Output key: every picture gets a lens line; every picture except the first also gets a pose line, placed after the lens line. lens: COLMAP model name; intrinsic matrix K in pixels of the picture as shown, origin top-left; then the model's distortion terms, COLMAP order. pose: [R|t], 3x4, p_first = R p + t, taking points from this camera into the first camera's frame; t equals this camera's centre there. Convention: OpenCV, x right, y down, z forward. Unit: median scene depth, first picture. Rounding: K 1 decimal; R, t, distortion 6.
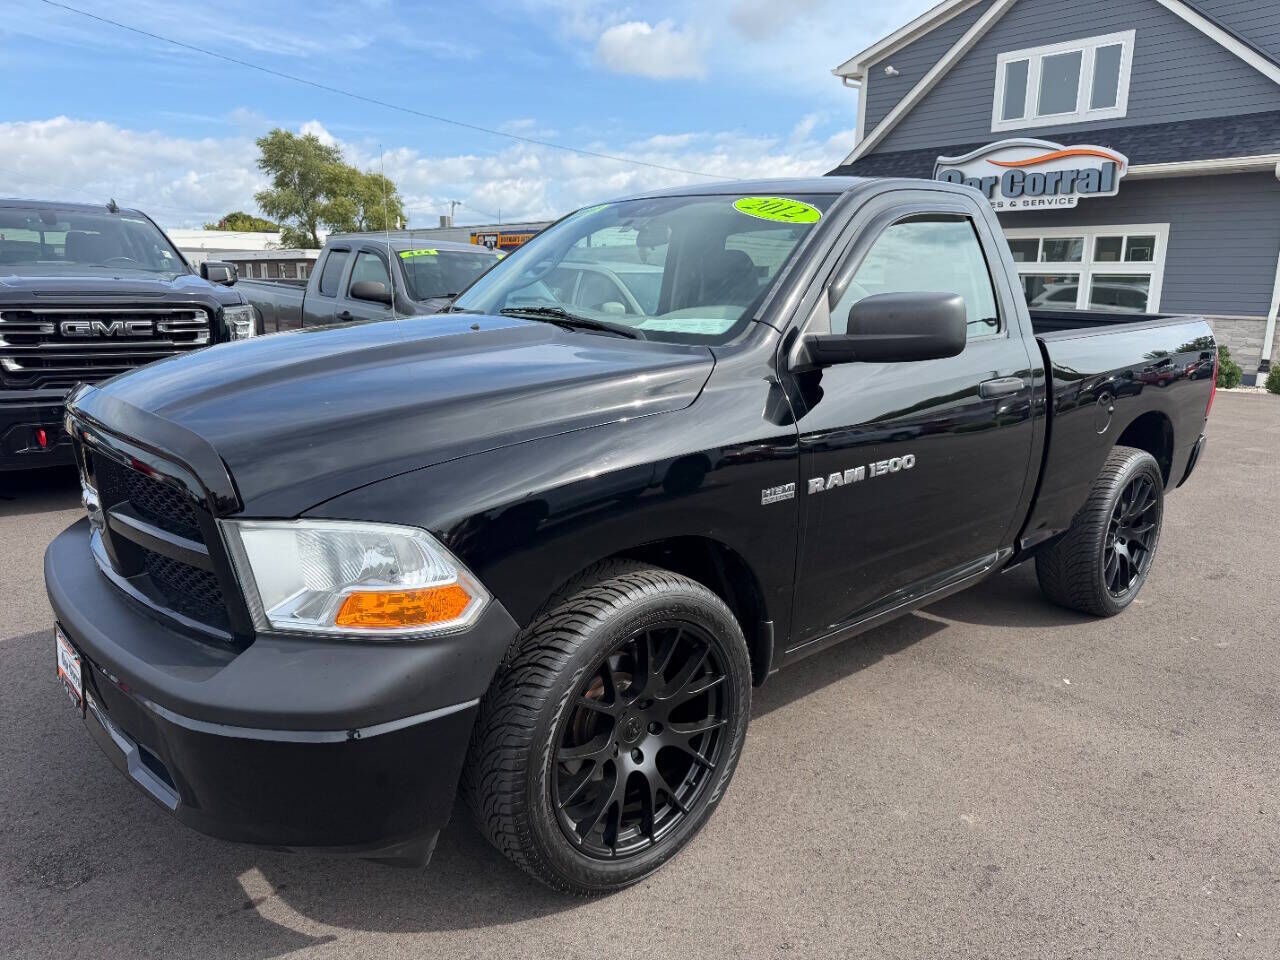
lens RADIAL K [[927.8, 0, 640.0], [0, 927.8, 480.0], [0, 0, 1]] dist [0.003833, -0.005320]
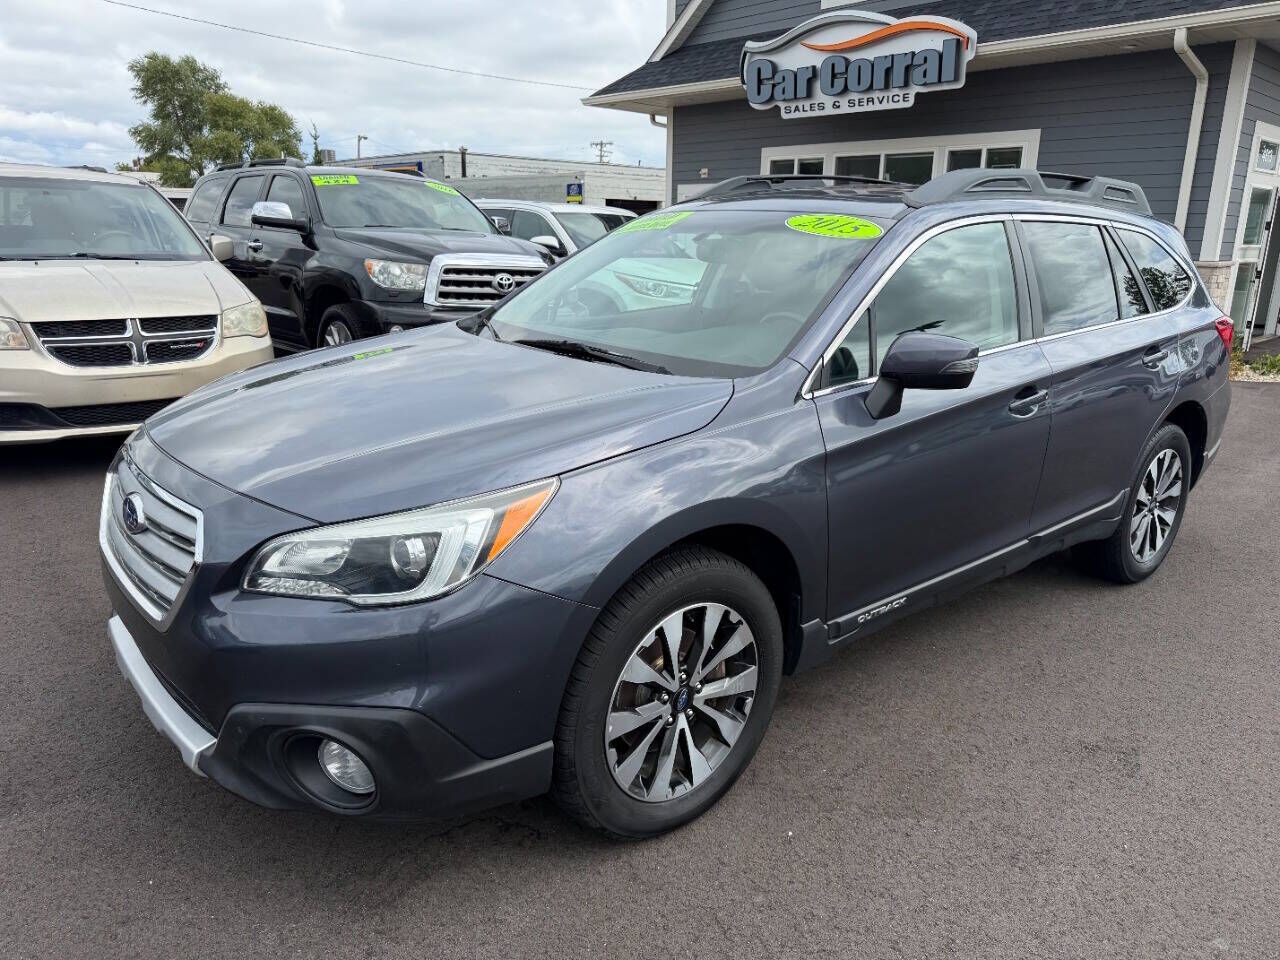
lens RADIAL K [[927.8, 0, 640.0], [0, 927.8, 480.0], [0, 0, 1]] dist [0.003833, -0.005320]
pose [[0.999747, -0.009028, 0.020579, 0.231293], [0.007845, 0.998352, 0.056844, -0.046442], [-0.021059, -0.056668, 0.998171, 0.261094]]
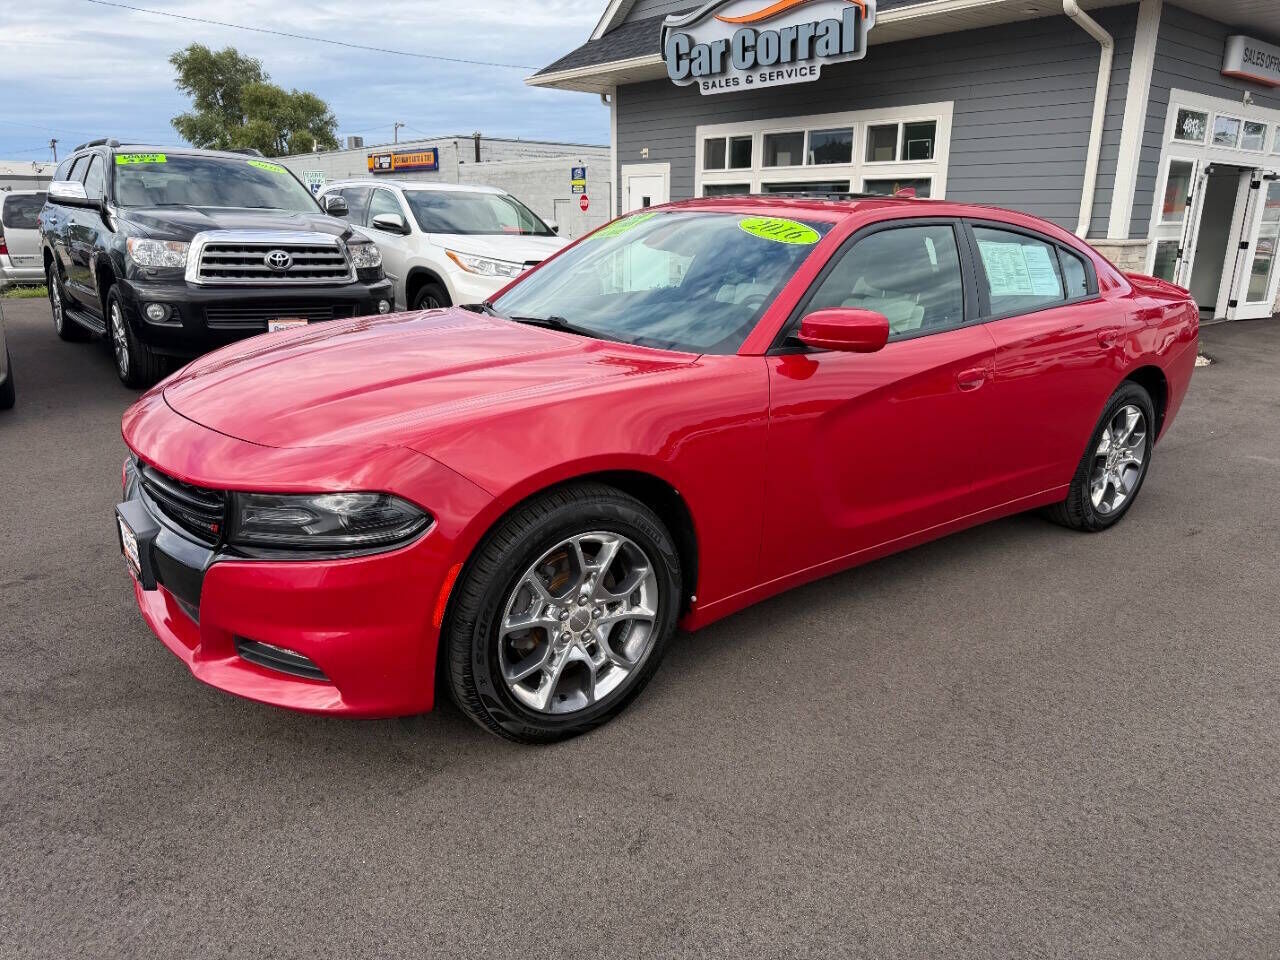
lens RADIAL K [[933.7, 0, 640.0], [0, 933.7, 480.0], [0, 0, 1]] dist [-0.004272, 0.001784]
pose [[0.998933, 0.003651, -0.046036, 0.354077], [-0.000507, 0.997676, 0.068138, -0.042873], [0.046178, -0.068042, 0.996613, 0.272136]]
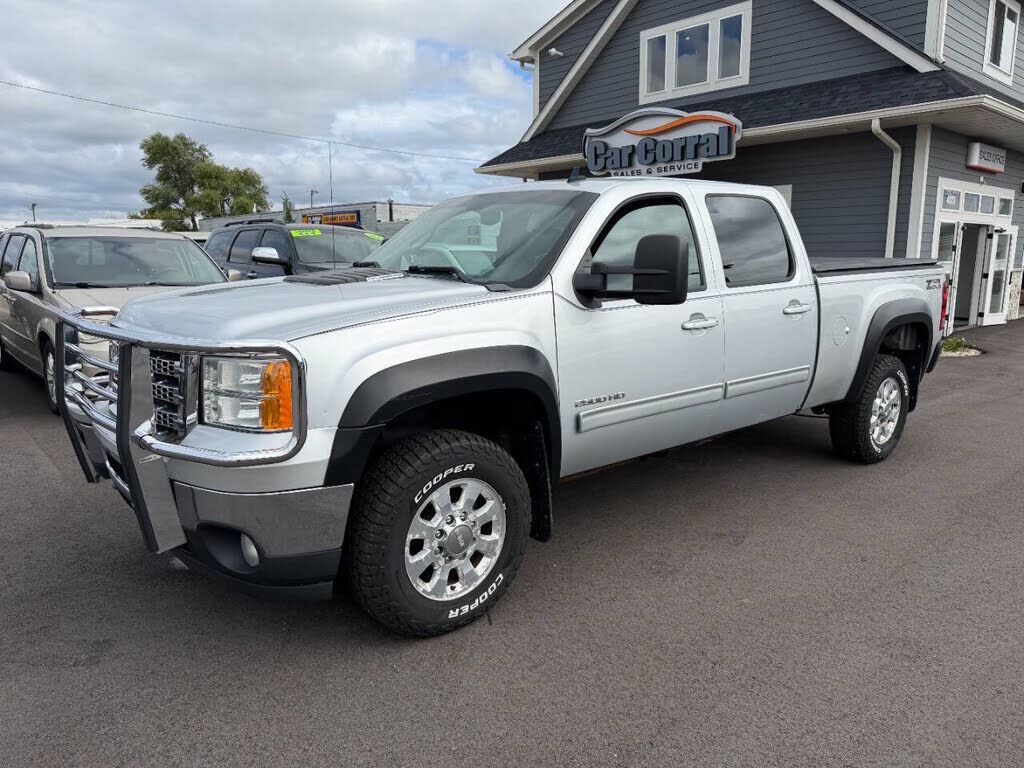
lens RADIAL K [[739.5, 0, 512.0], [0, 739.5, 384.0], [0, 0, 1]] dist [0.025623, -0.032574]
pose [[0.999777, -0.020885, -0.003217, 0.246603], [0.020756, 0.999139, -0.035917, -0.032092], [0.003964, 0.035842, 0.999350, 0.177775]]
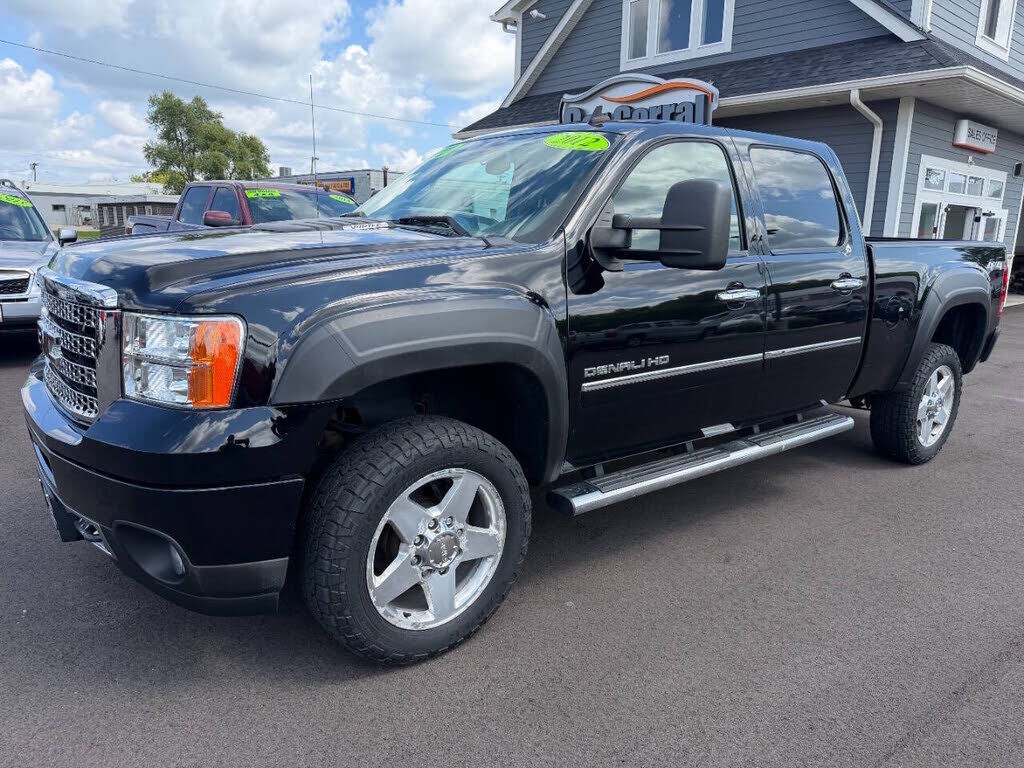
lens RADIAL K [[742.2, 0, 512.0], [0, 742.2, 384.0], [0, 0, 1]] dist [0.003833, -0.005320]
pose [[0.999884, 0.010565, -0.010988, 0.292731], [-0.010609, 0.999936, -0.003946, -0.030870], [0.010946, 0.004062, 0.999932, 0.202101]]
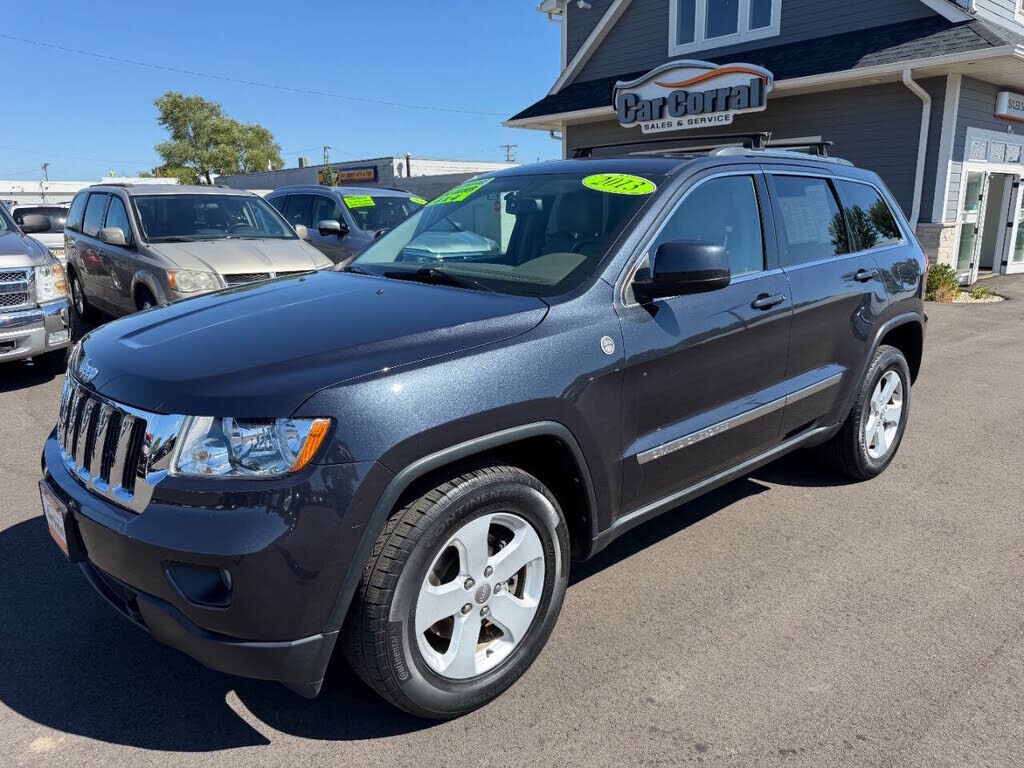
lens RADIAL K [[747.0, 0, 512.0], [0, 747.0, 384.0], [0, 0, 1]] dist [-0.004272, 0.001784]
pose [[0.999416, -0.027705, -0.020000, 0.220783], [0.028106, 0.999403, 0.020094, -0.023524], [0.019431, -0.020644, 0.999598, 0.142395]]
